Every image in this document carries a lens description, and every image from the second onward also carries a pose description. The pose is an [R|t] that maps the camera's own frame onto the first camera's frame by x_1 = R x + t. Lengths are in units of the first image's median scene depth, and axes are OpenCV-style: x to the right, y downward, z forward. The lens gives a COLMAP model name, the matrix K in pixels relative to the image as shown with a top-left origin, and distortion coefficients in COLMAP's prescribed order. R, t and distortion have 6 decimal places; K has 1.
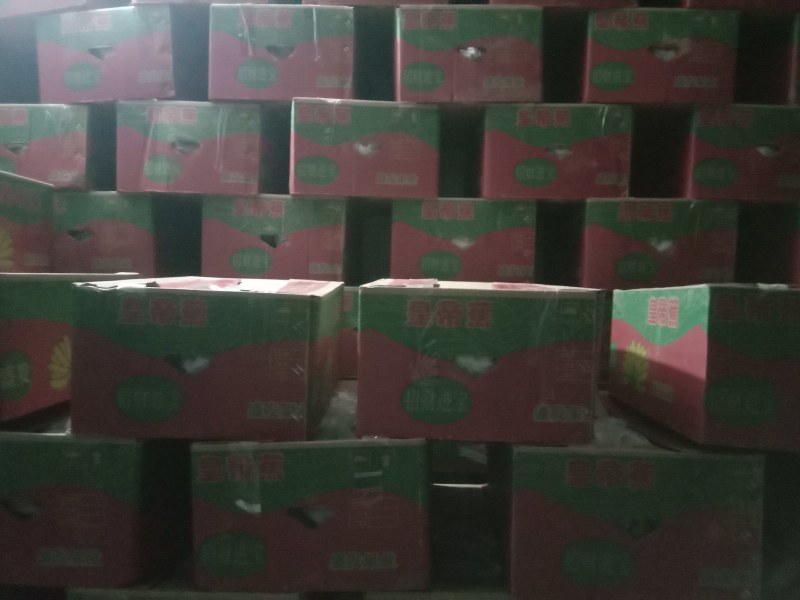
lens RADIAL K [[668.7, 0, 397.0], [0, 668.7, 300.3], [0, 0, 1]] dist [0.071126, -0.098663]
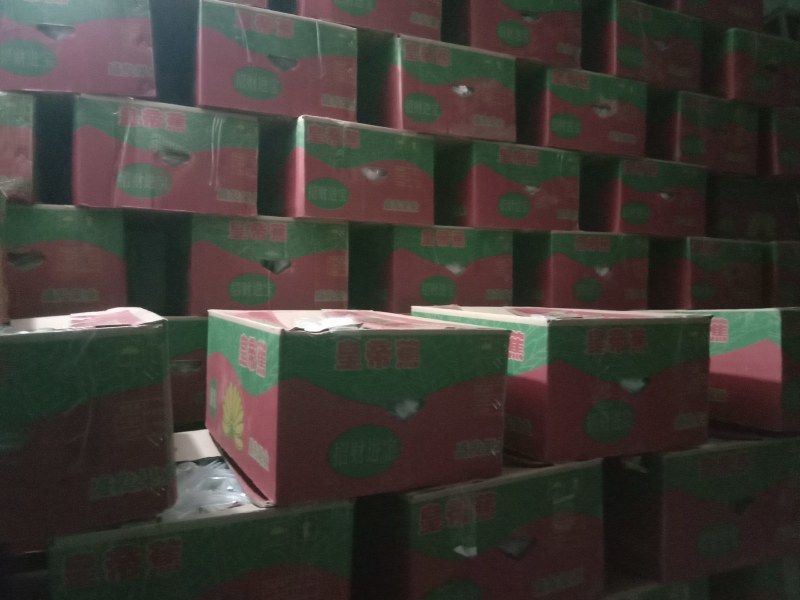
lens RADIAL K [[668.7, 0, 403.0], [0, 668.7, 301.5], [0, 0, 1]] dist [0.071126, -0.098663]
pose [[0.883336, -0.024380, 0.468106, -0.474192], [0.031204, 0.999490, -0.006827, -0.030824], [-0.467701, 0.020637, 0.883646, 0.114493]]
